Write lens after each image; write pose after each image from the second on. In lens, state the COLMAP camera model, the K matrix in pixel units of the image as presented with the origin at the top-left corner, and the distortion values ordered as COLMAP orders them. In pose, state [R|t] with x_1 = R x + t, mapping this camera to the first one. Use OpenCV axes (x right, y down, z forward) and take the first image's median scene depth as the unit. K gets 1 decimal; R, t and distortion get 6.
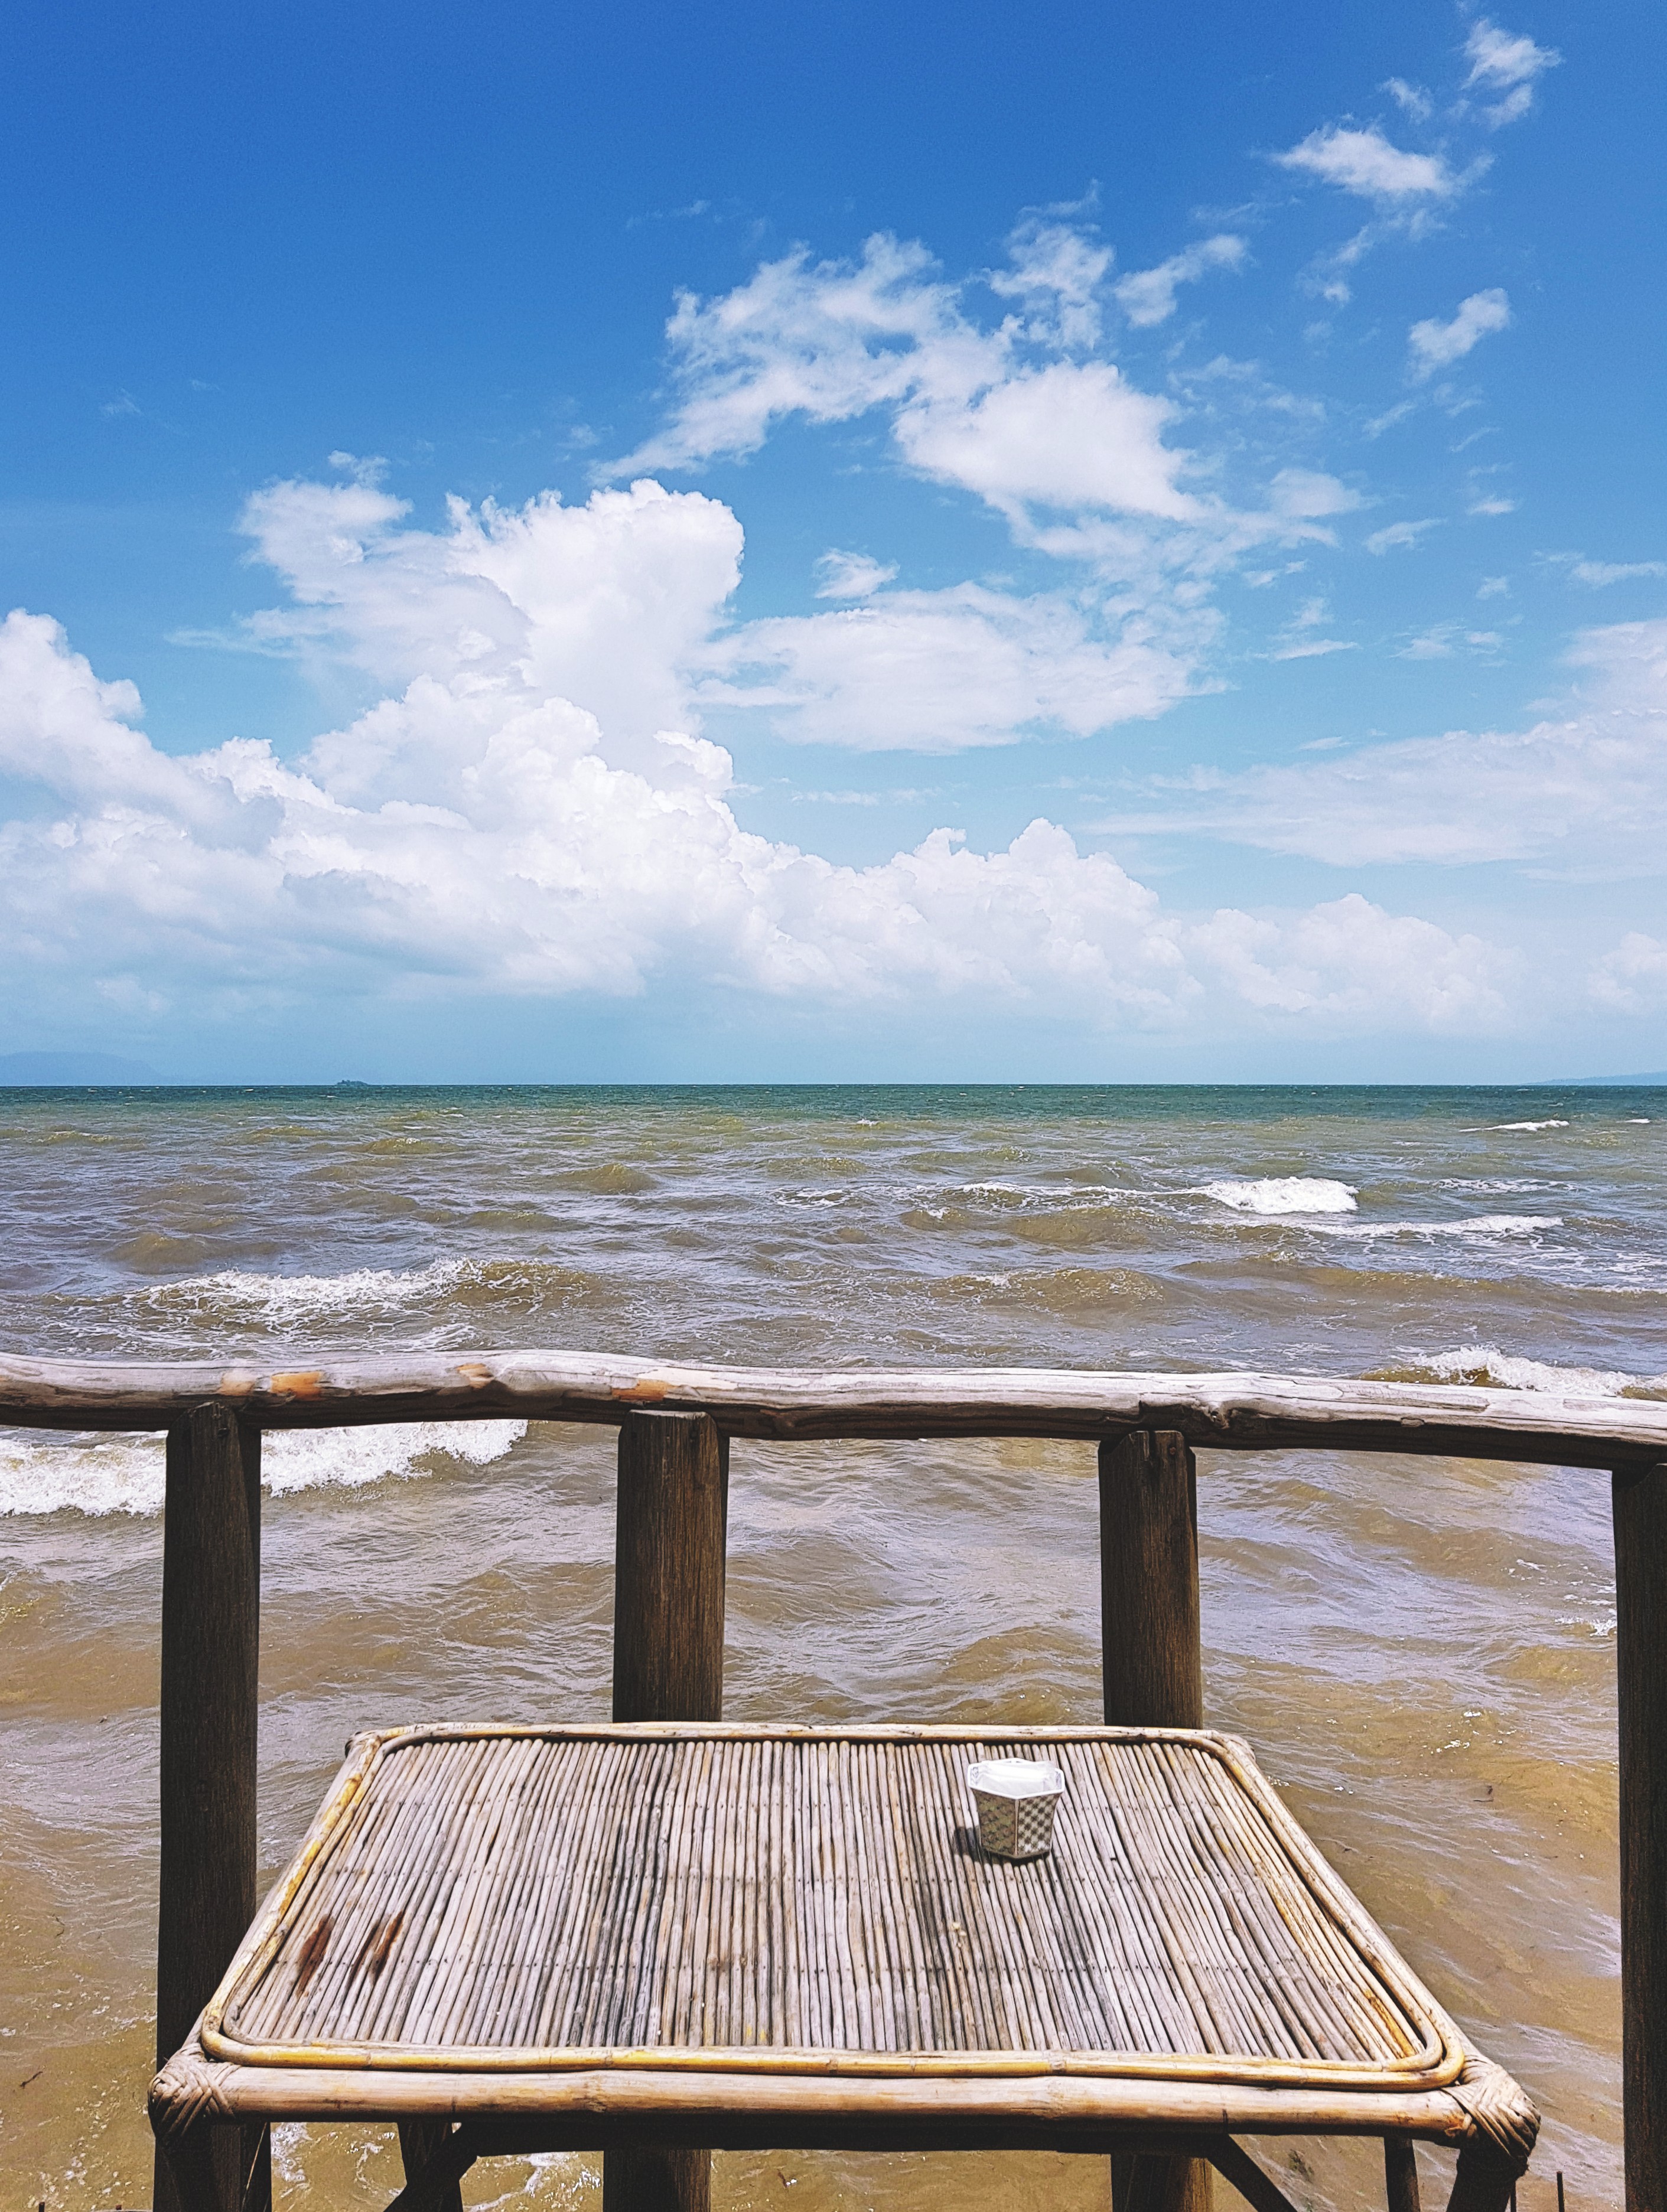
lens RADIAL K [[1942.2, 0, 833.5], [0, 1942.2, 1106.0], [0, 0, 1]] dist [0.283699, -0.658393]
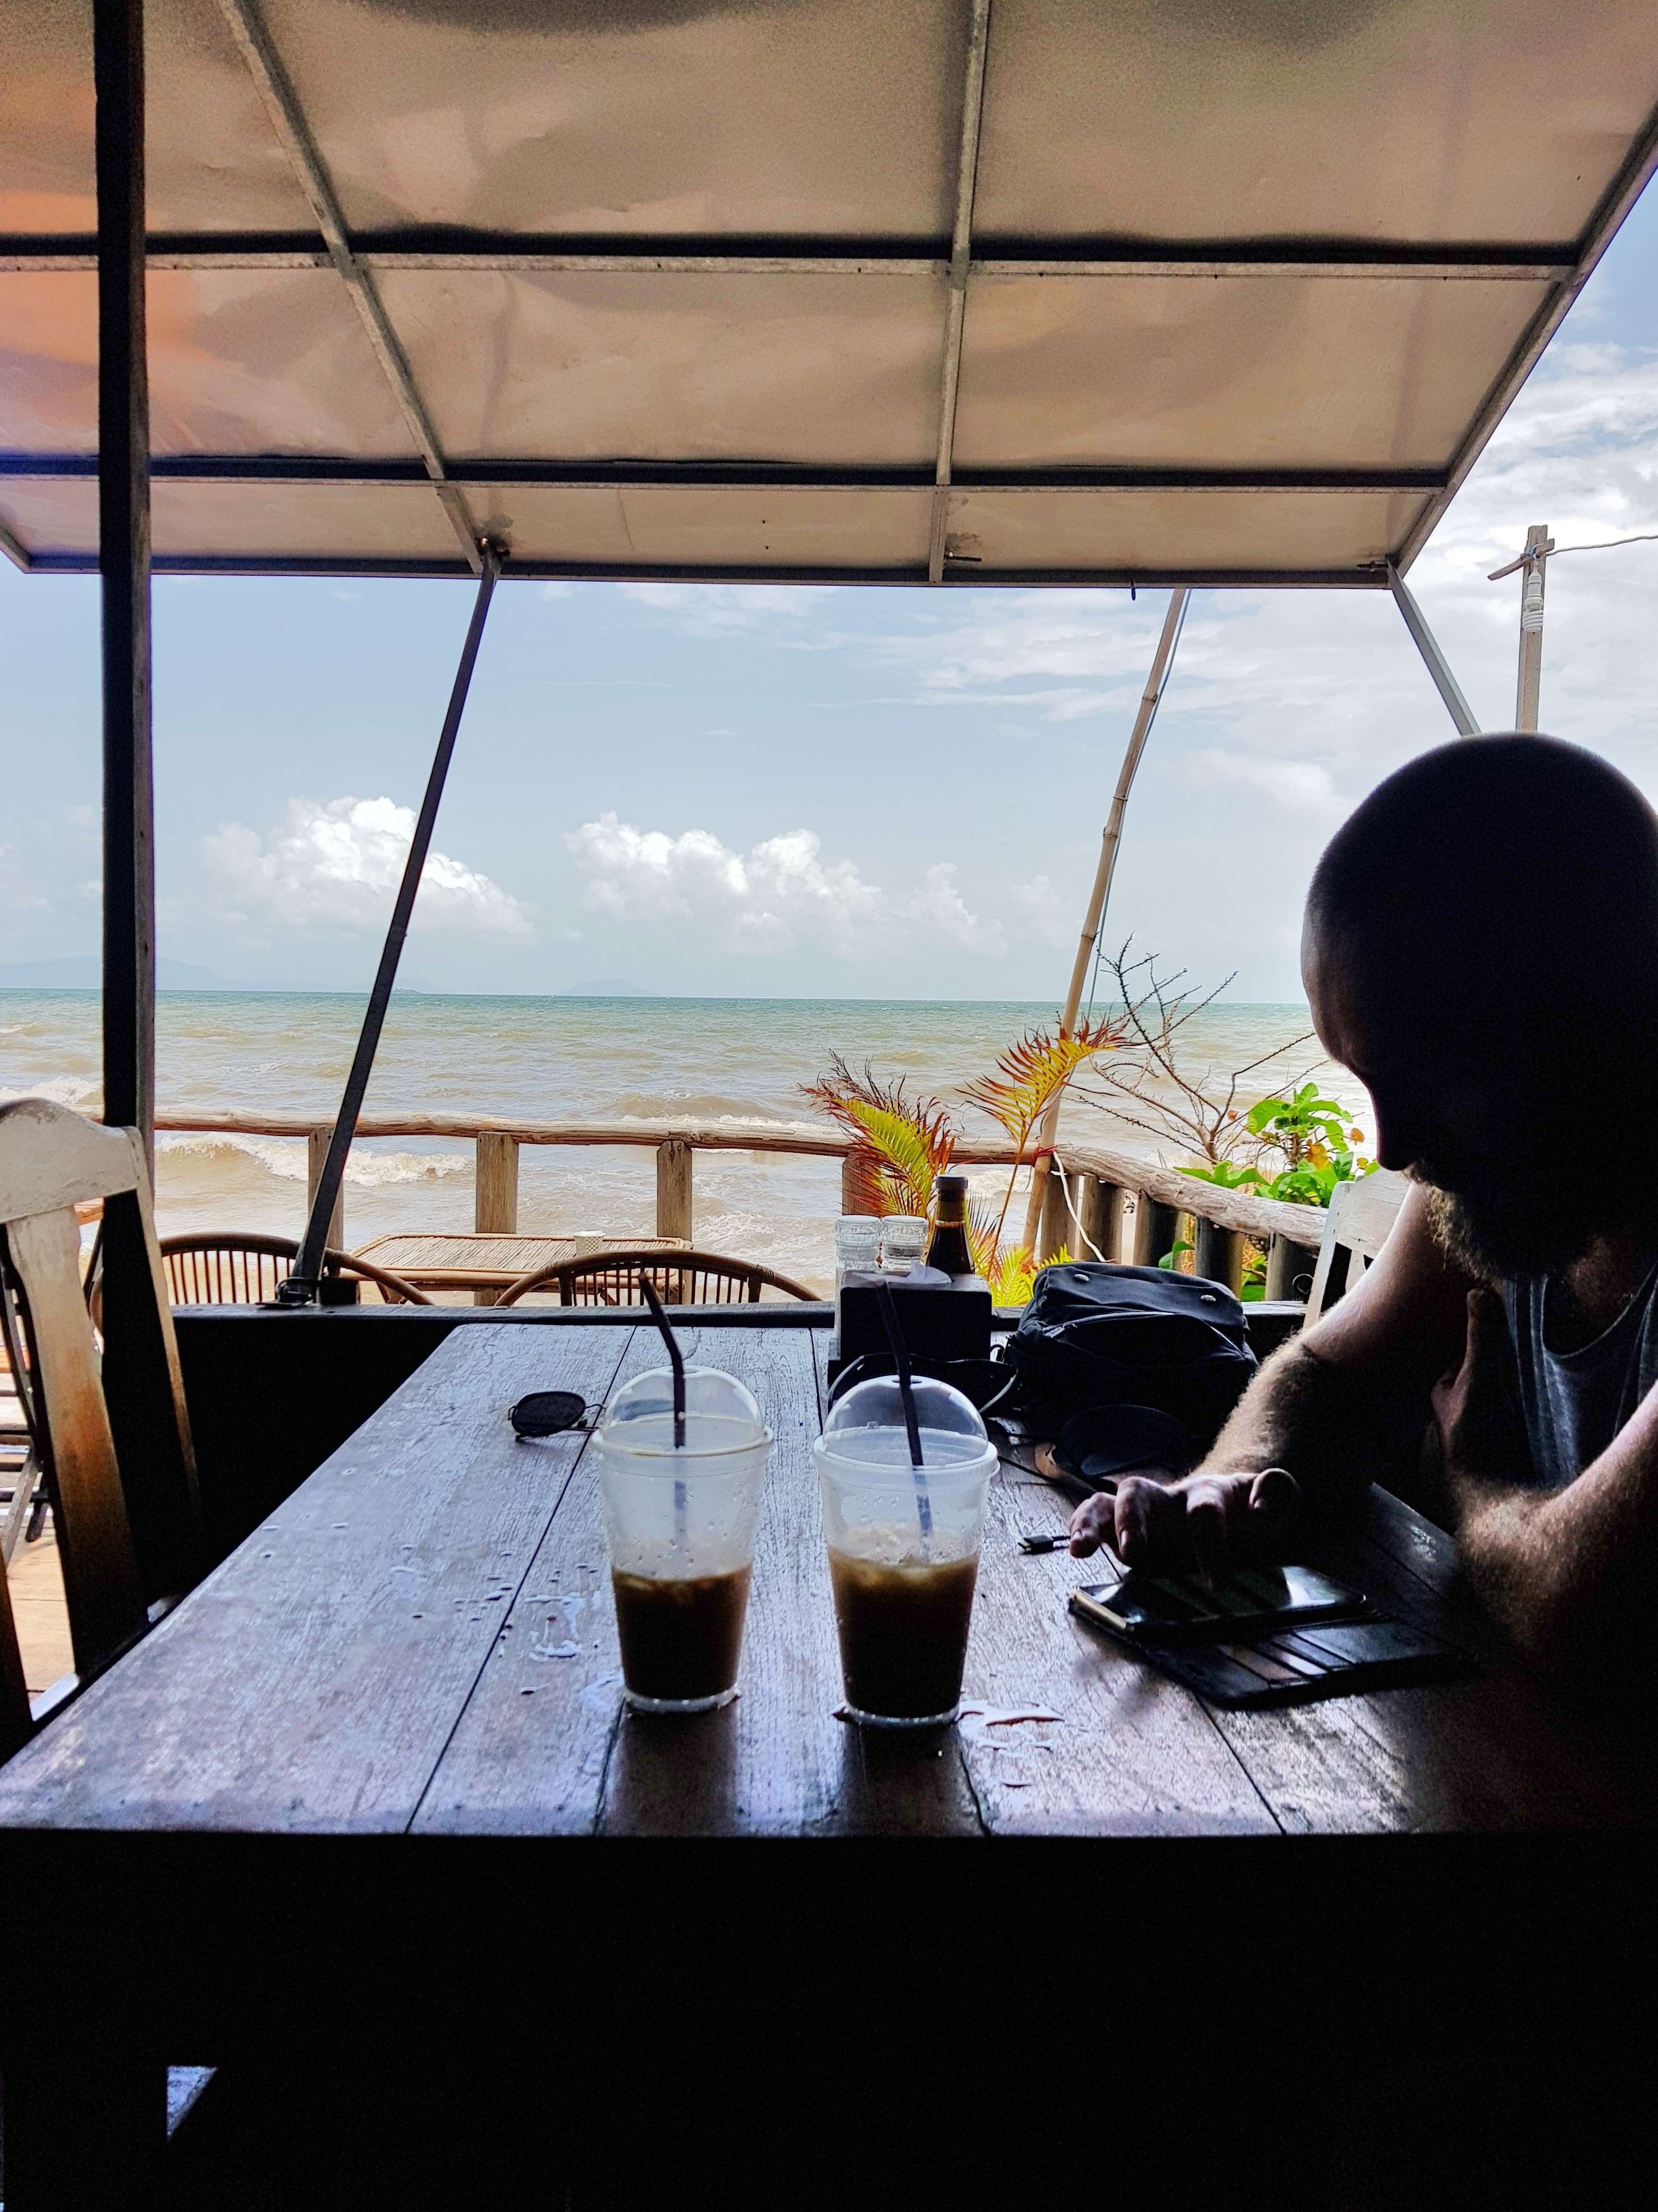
lens RADIAL K [[1942.1, 0, 829.0], [0, 1942.1, 1106.0], [0, 0, 1]] dist [0.283699, -0.658393]
pose [[0.998056, 0.007050, -0.061922, 0.034152], [-0.004254, 0.998971, 0.045162, -0.000755], [0.062177, -0.044811, 0.997059, -0.105814]]
